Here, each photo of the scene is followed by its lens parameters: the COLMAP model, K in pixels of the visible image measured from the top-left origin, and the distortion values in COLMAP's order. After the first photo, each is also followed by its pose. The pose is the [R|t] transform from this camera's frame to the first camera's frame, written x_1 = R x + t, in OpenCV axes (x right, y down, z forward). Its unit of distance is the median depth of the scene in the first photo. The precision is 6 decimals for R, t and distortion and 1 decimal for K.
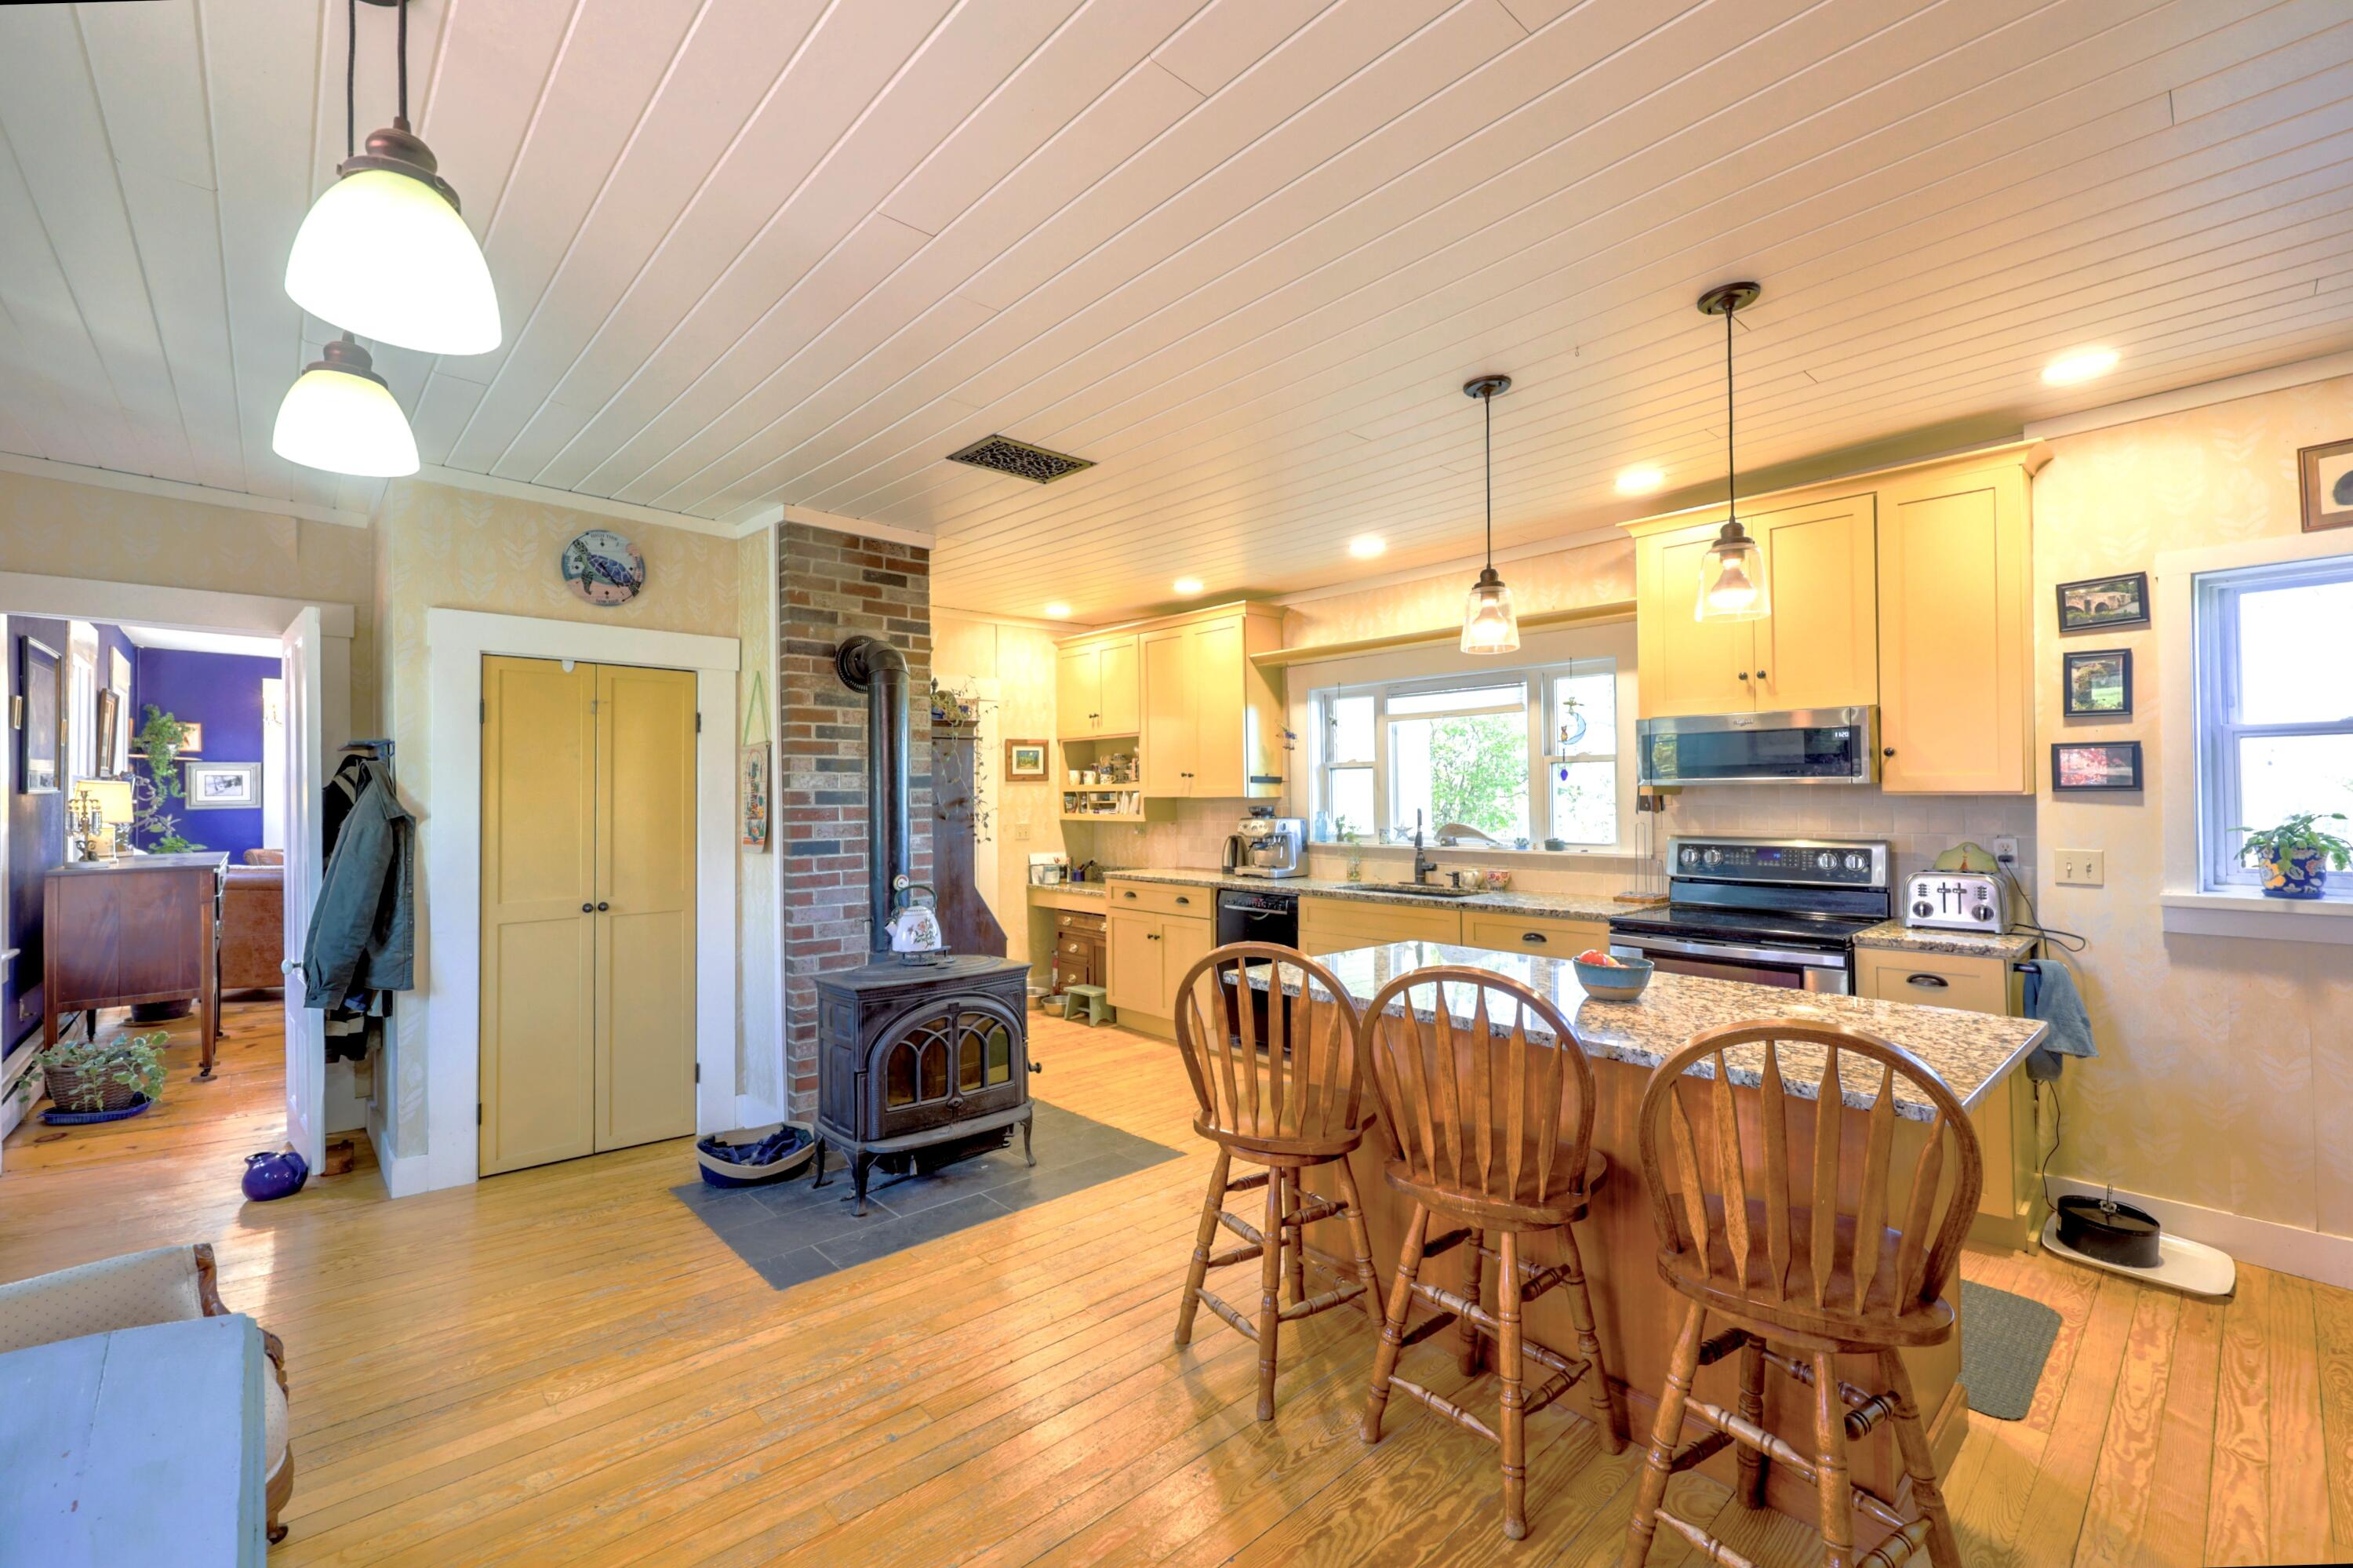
lens RADIAL K [[959.7, 0, 1181.9], [0, 959.7, 781.5], [0, 0, 1]] dist [0.000056, 0.000077]
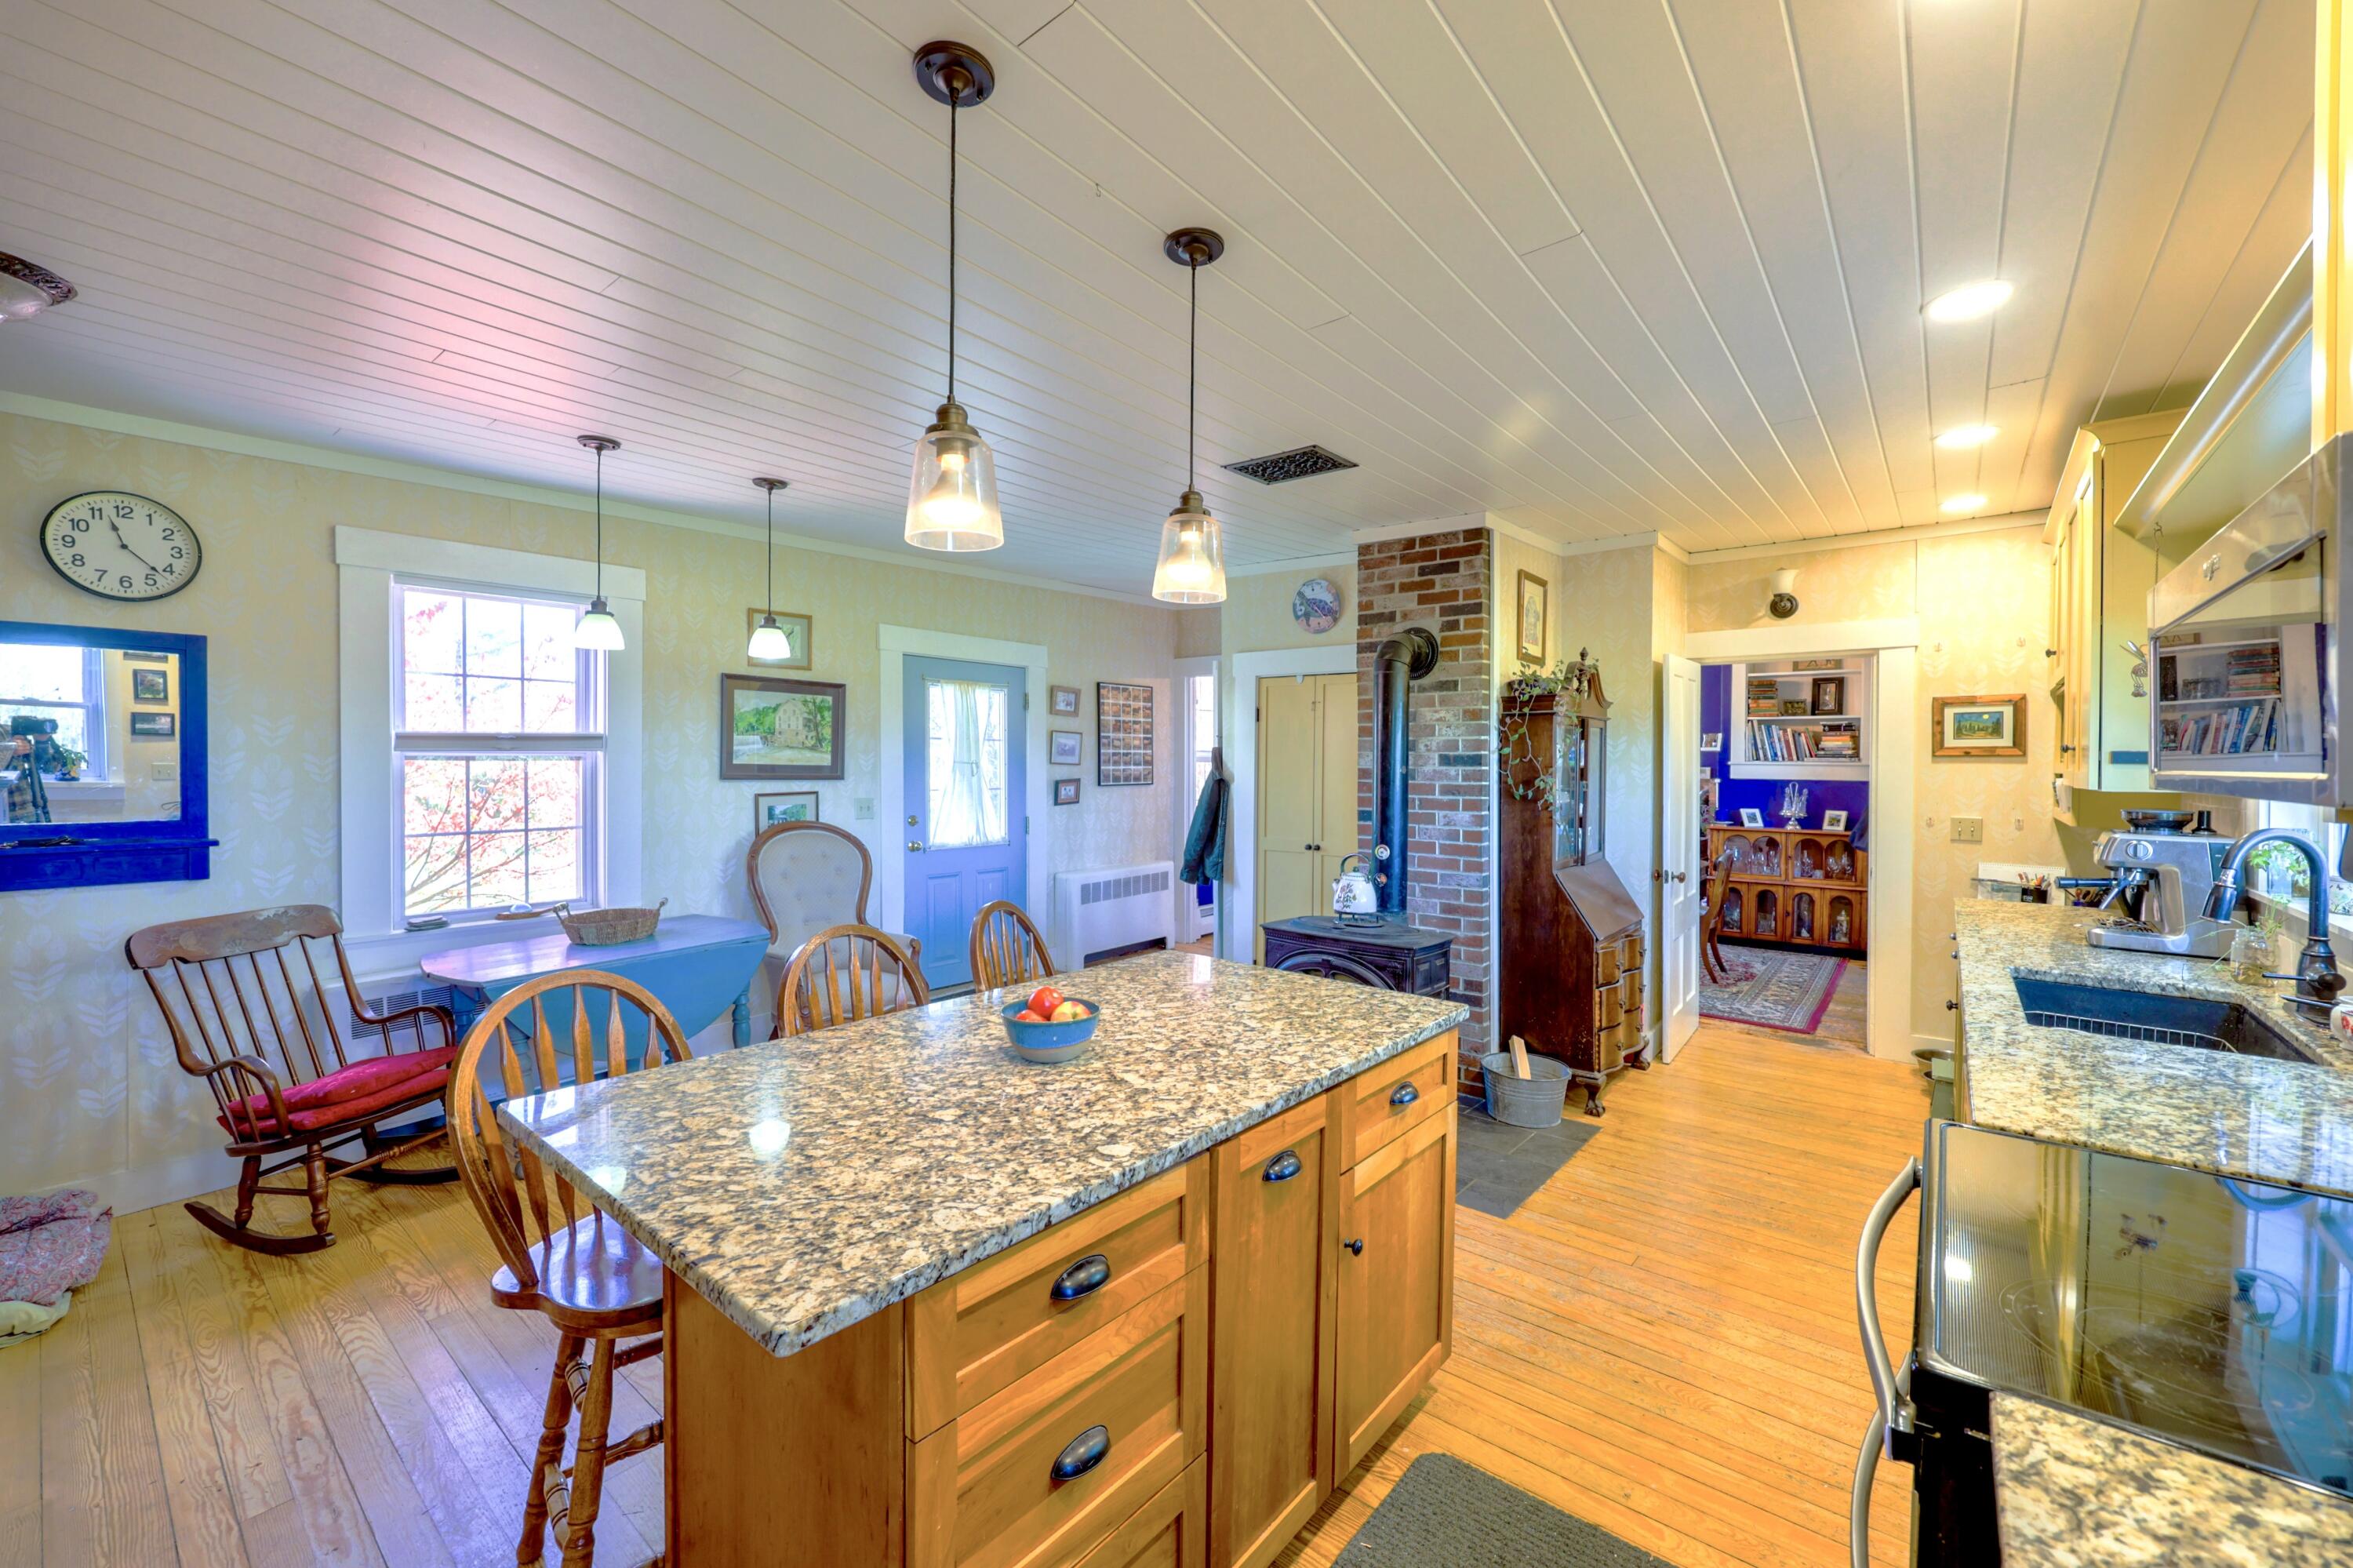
lens RADIAL K [[959.7, 0, 1182.9], [0, 959.7, 775.0], [0, 0, 1]] dist [0.000056, 0.000077]
pose [[0.132740, 0.022275, -0.990901, 0.721696], [0.002043, 0.999739, 0.022748, -0.007690], [0.991149, -0.005044, 0.132660, 0.581398]]
